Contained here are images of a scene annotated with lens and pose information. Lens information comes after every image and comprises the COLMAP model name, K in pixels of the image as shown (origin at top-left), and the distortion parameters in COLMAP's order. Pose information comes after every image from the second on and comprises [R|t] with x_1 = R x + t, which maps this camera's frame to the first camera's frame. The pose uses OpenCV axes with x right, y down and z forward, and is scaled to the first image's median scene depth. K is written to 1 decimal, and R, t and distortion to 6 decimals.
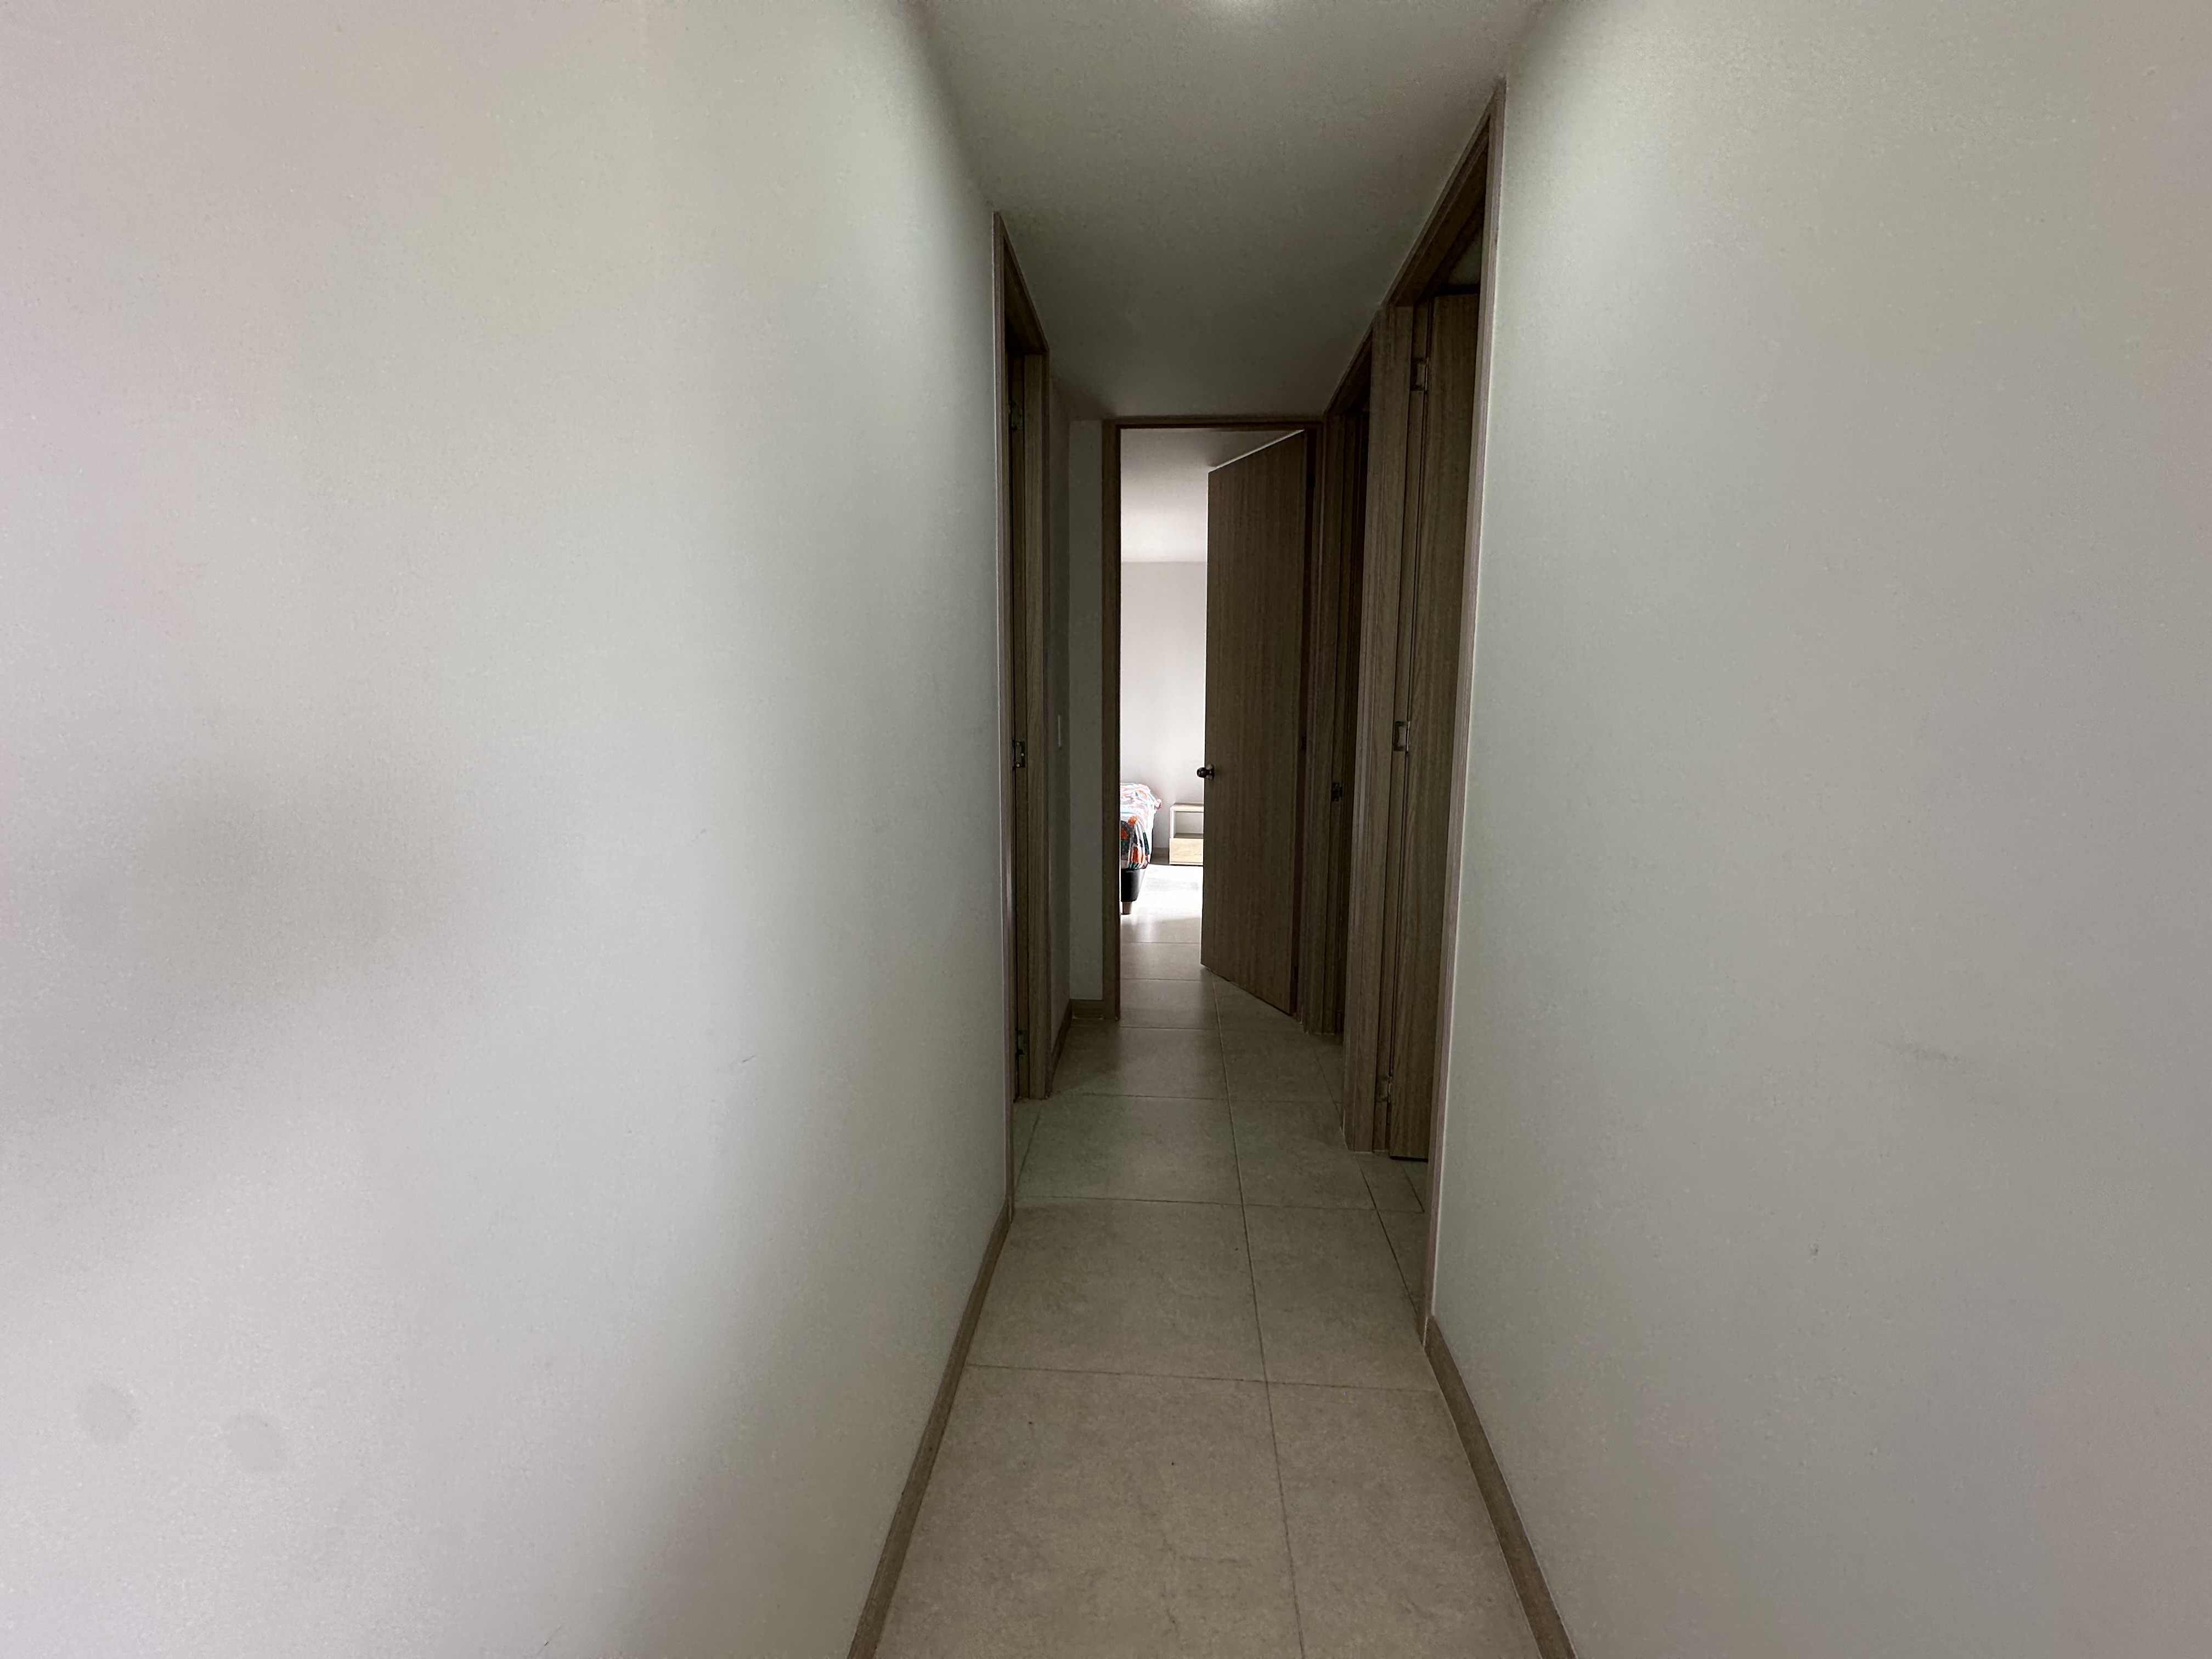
lens RADIAL K [[888.6, 0, 1106.0], [0, 888.6, 829.5], [0, 0, 1]] dist [-0.000562, 0.000138]
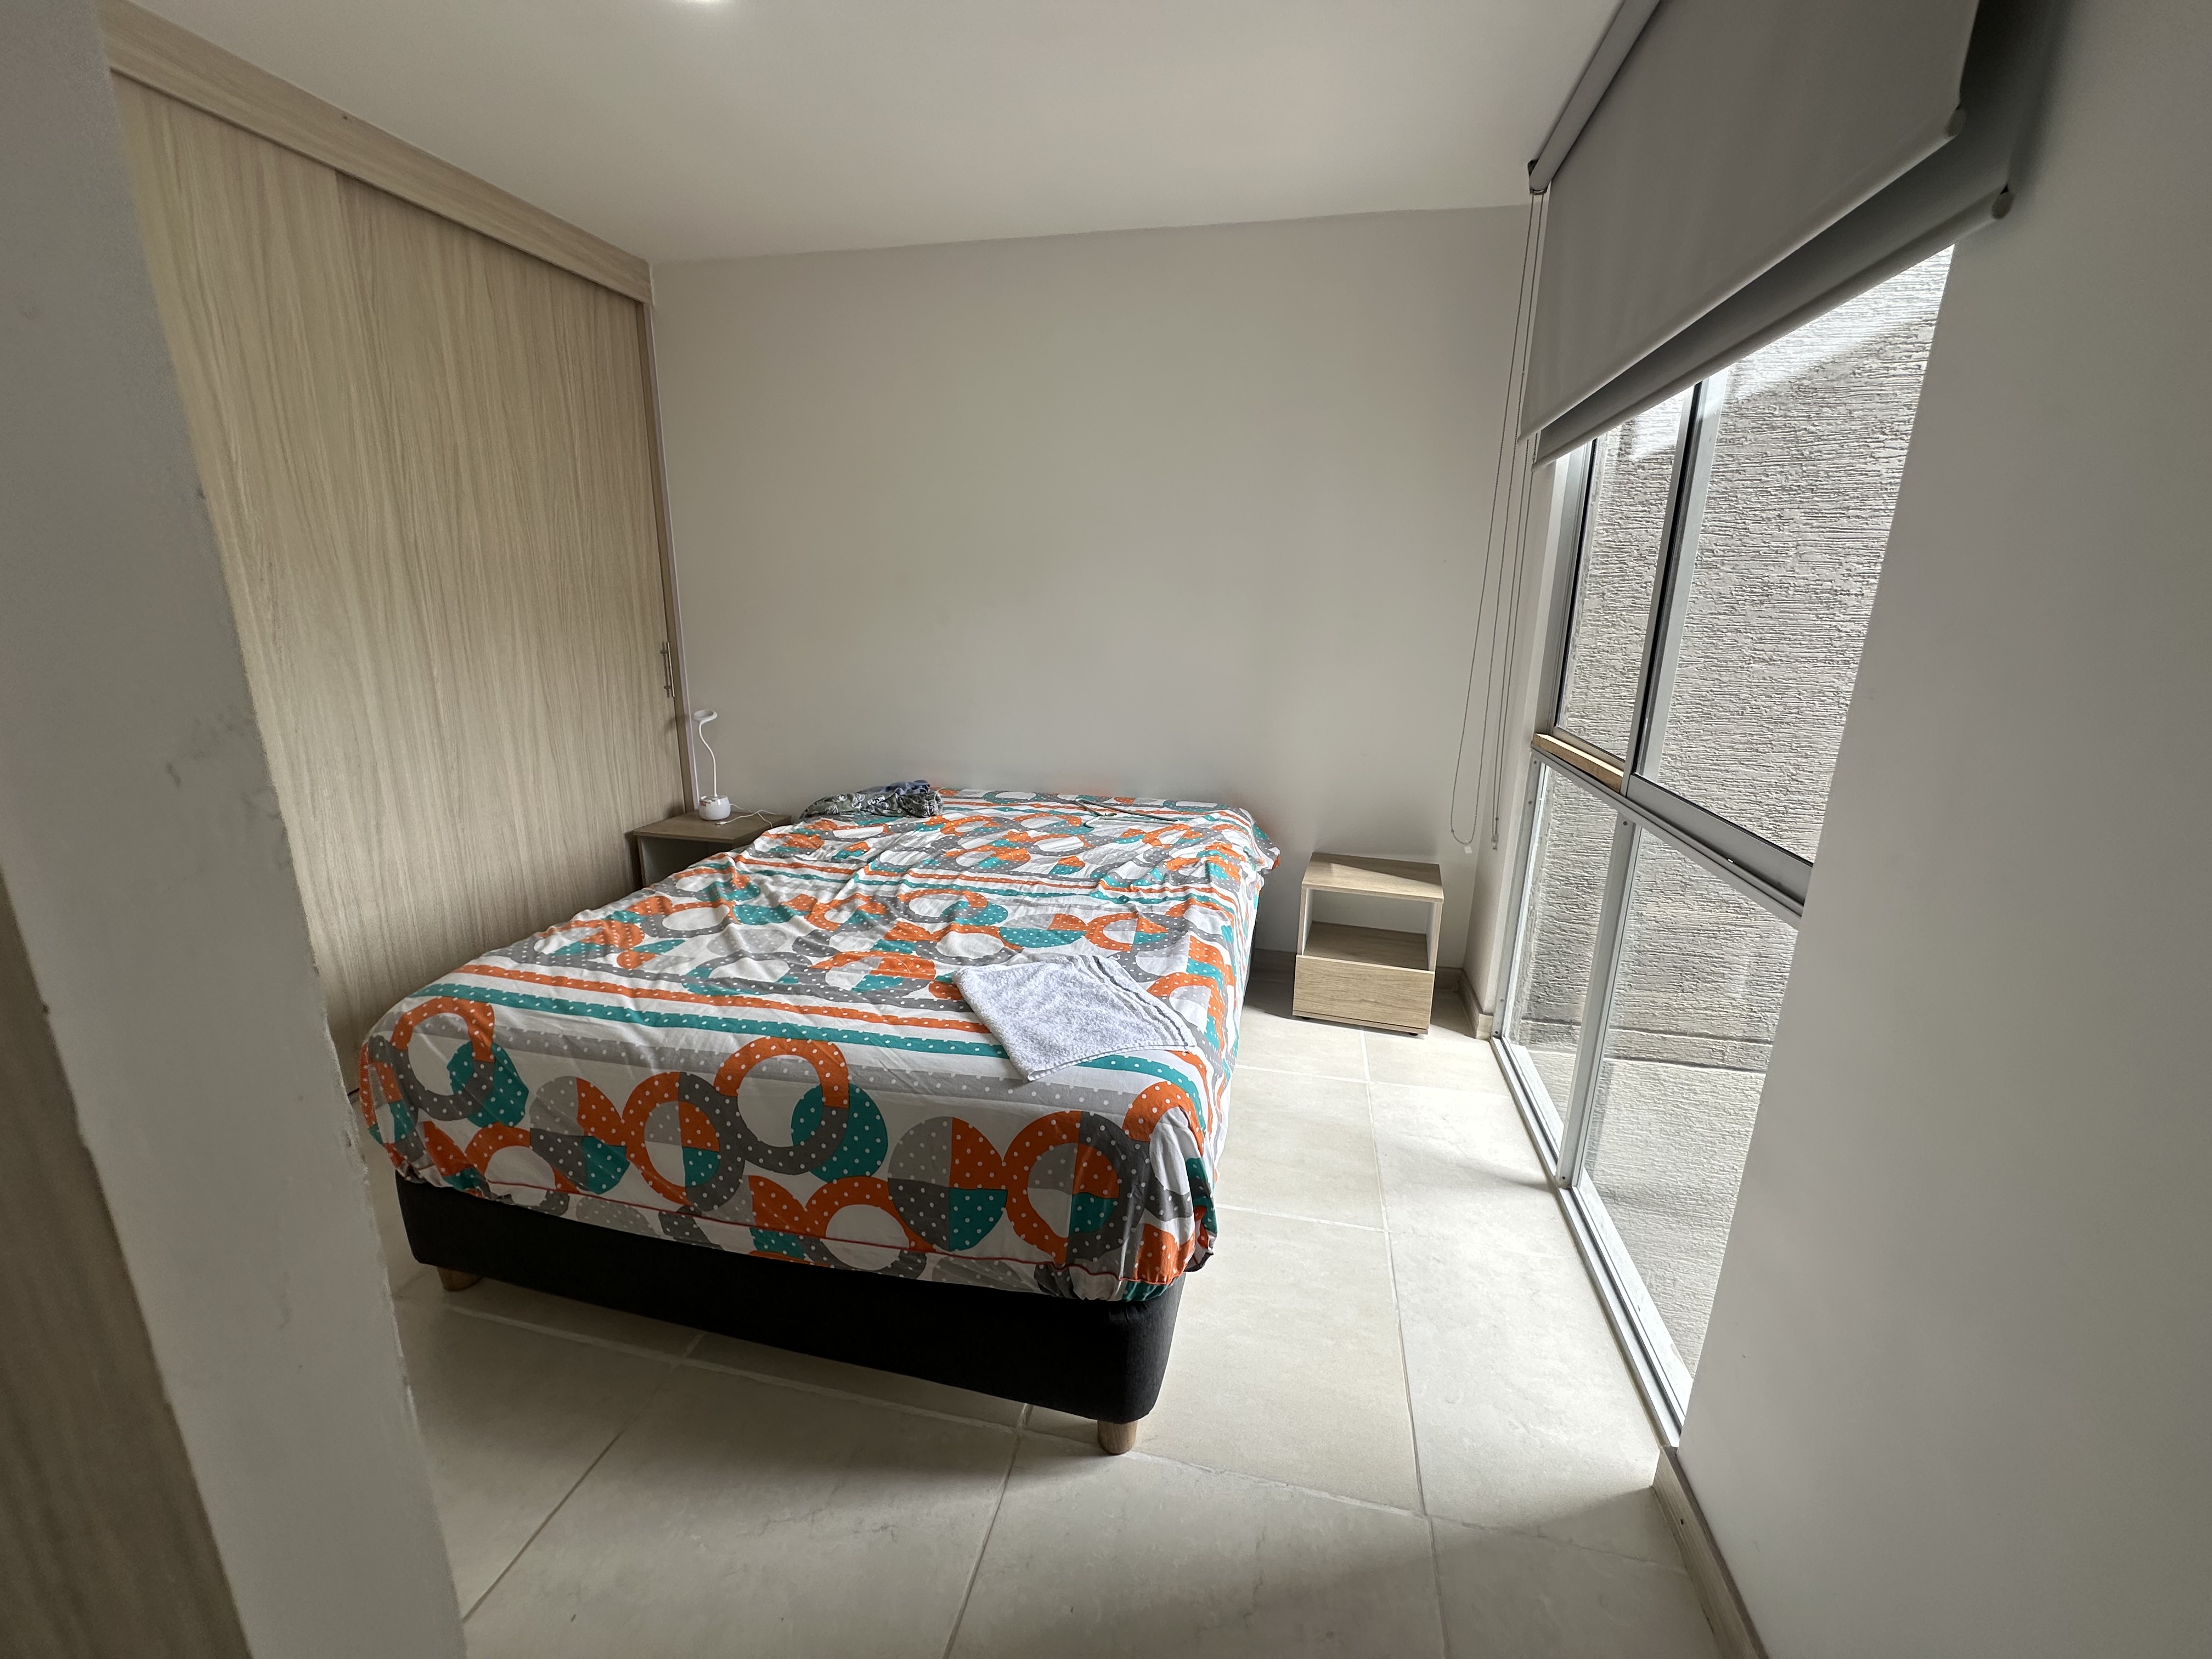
lens RADIAL K [[888.6, 0, 1106.0], [0, 888.6, 829.5], [0, 0, 1]] dist [-0.000562, 0.000138]
pose [[0.989664, 0.046983, -0.135492, 0.037075], [-0.032379, 0.993619, 0.108041, -0.088085], [0.139703, -0.102537, 0.984870, 0.585860]]
